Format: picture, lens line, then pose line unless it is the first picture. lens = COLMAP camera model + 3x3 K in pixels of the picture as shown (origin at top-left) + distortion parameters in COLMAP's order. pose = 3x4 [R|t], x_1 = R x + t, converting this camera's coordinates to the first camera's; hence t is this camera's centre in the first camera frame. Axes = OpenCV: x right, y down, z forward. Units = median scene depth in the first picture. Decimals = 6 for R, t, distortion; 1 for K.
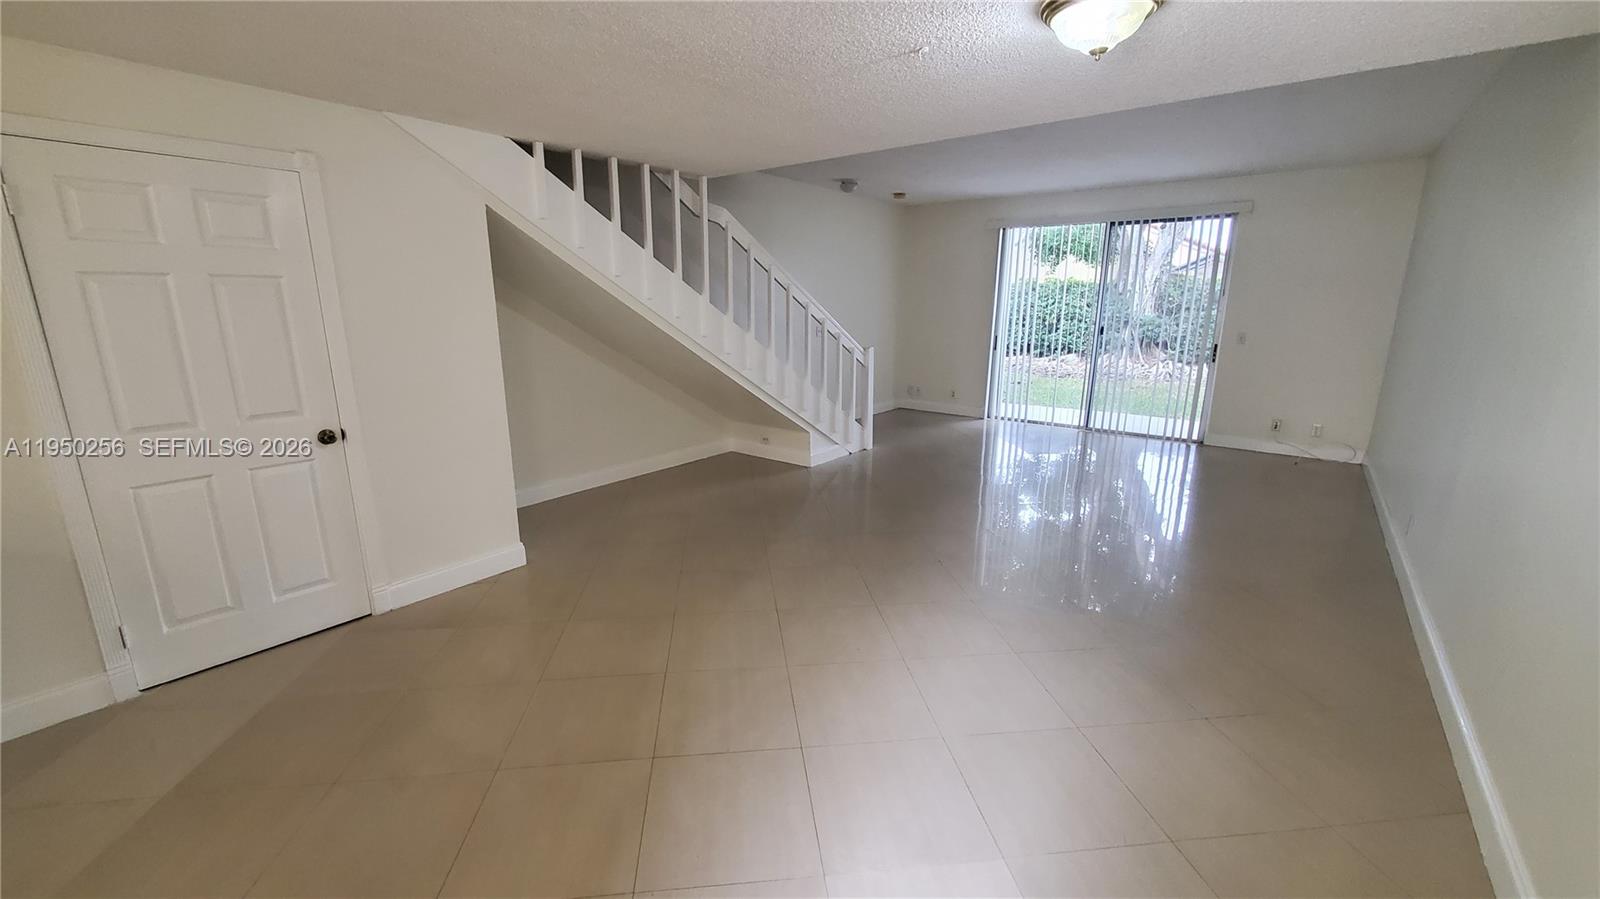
lens RADIAL K [[635.0, 0, 789.6], [0, 635.0, 455.6], [0, 0, 1]] dist [0.000244, 0.000287]
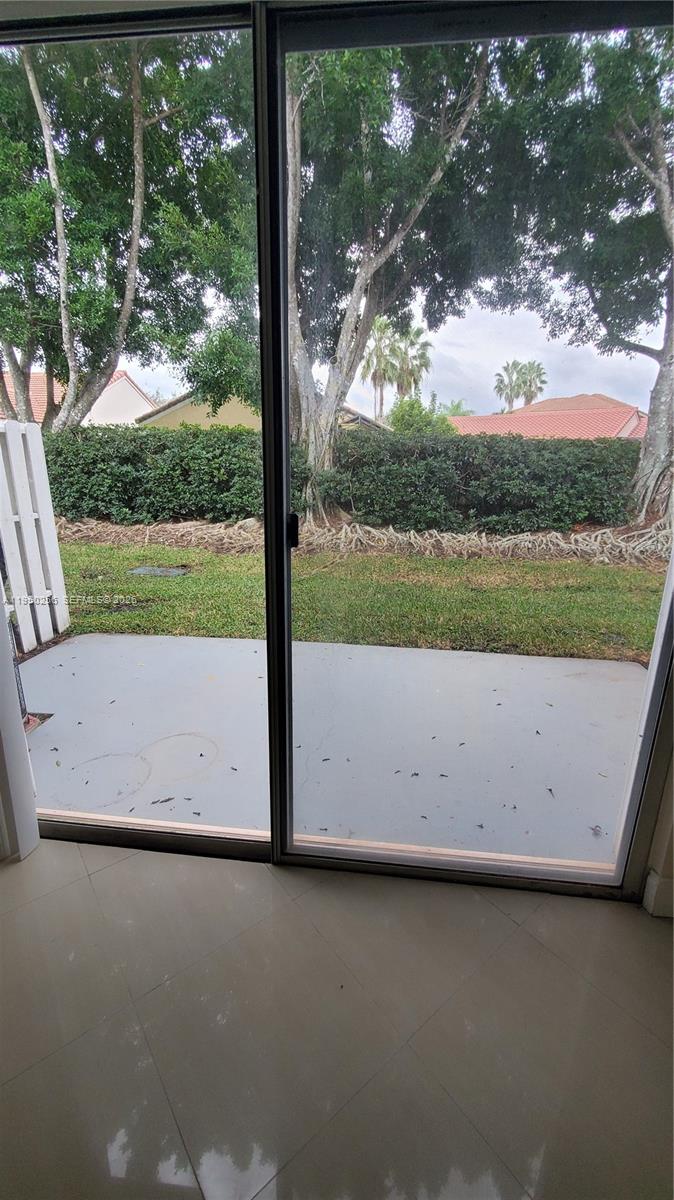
lens RADIAL K [[476.2, 0, 338.1], [0, 476.2, 603.1], [0, 0, 1]] dist [0.000244, 0.000287]
pose [[0.837129, -0.141242, 0.528456, 0.207171], [0.113098, 0.989905, 0.085417, -0.094542], [-0.535186, -0.011737, 0.844653, 0.437466]]
